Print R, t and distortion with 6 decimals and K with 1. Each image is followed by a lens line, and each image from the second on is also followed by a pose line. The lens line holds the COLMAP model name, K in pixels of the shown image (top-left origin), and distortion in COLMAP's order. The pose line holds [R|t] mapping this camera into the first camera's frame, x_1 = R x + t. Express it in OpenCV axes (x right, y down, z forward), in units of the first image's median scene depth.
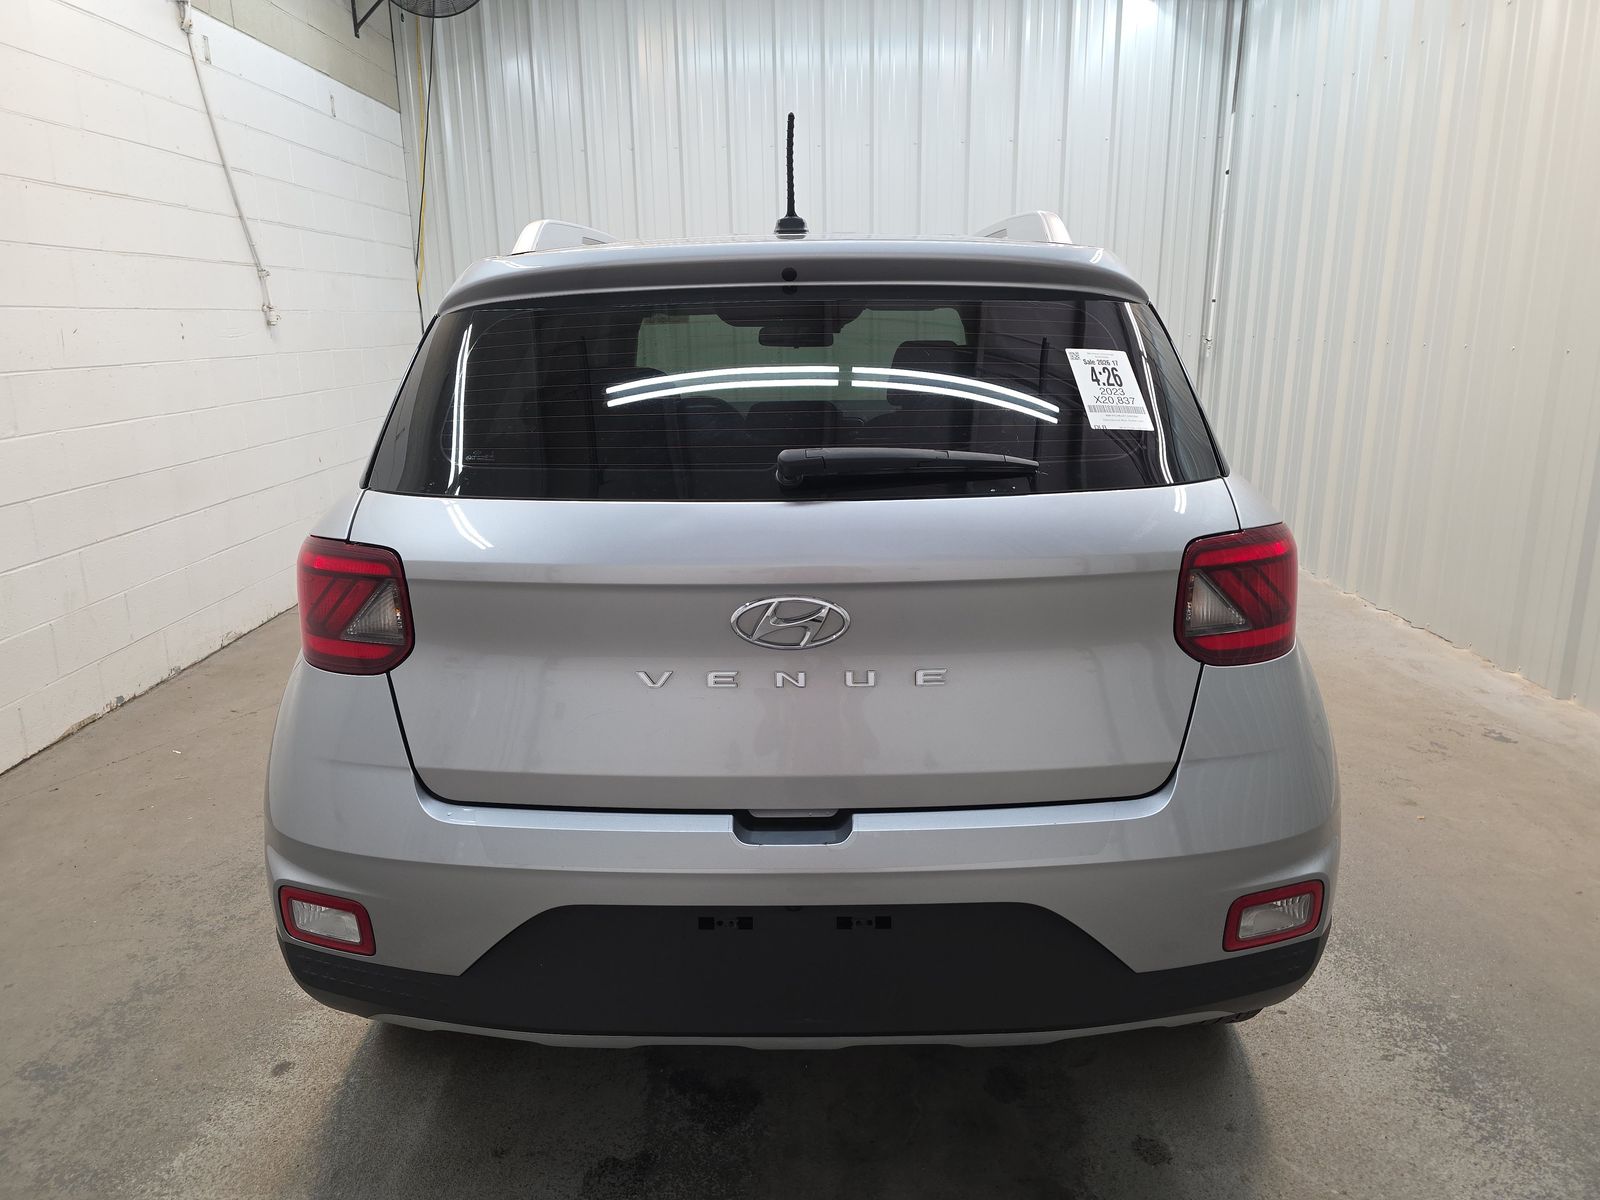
lens RADIAL K [[1072.3, 0, 810.6], [0, 1072.3, 598.1], [0, 0, 1]] dist [0.042348, -0.036216]
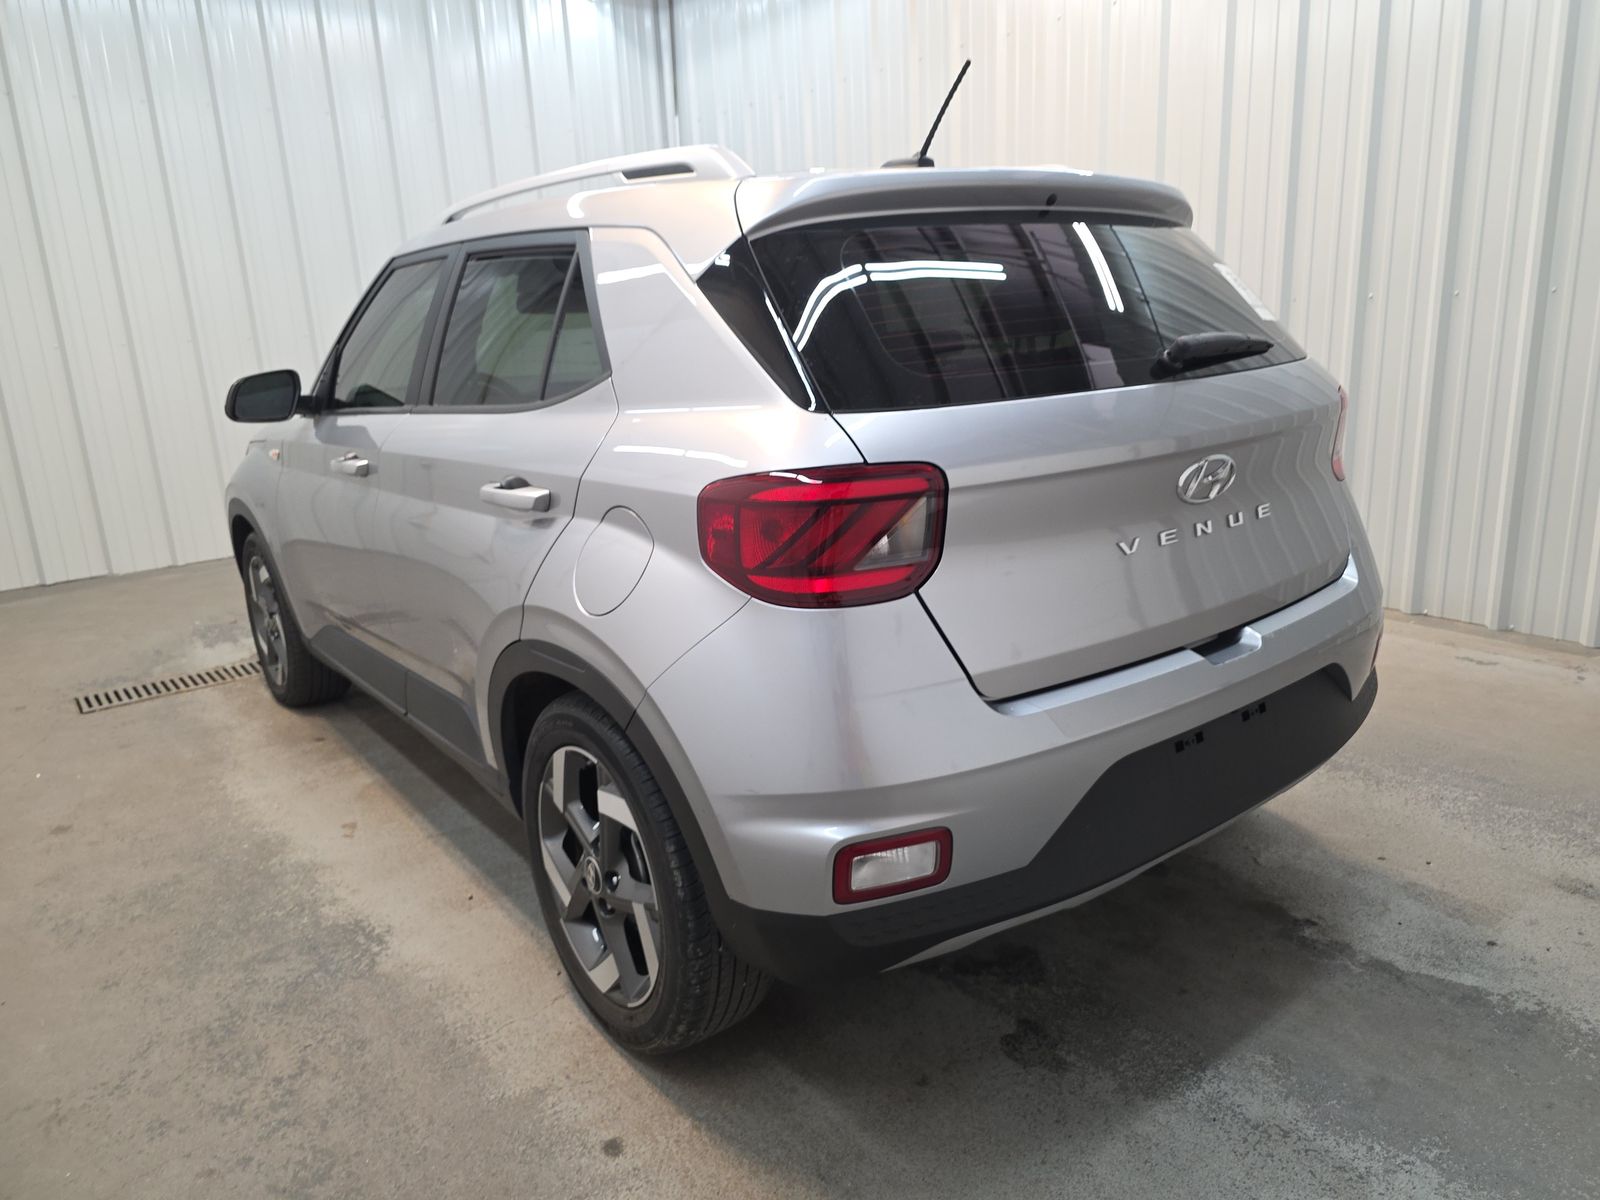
lens RADIAL K [[1072.3, 0, 810.6], [0, 1072.3, 598.1], [0, 0, 1]] dist [0.042348, -0.036216]
pose [[0.773672, -0.182134, 0.606843, -0.891542], [0.187135, 0.980750, 0.055775, 0.002092], [-0.605320, 0.070410, 0.792862, 0.245348]]
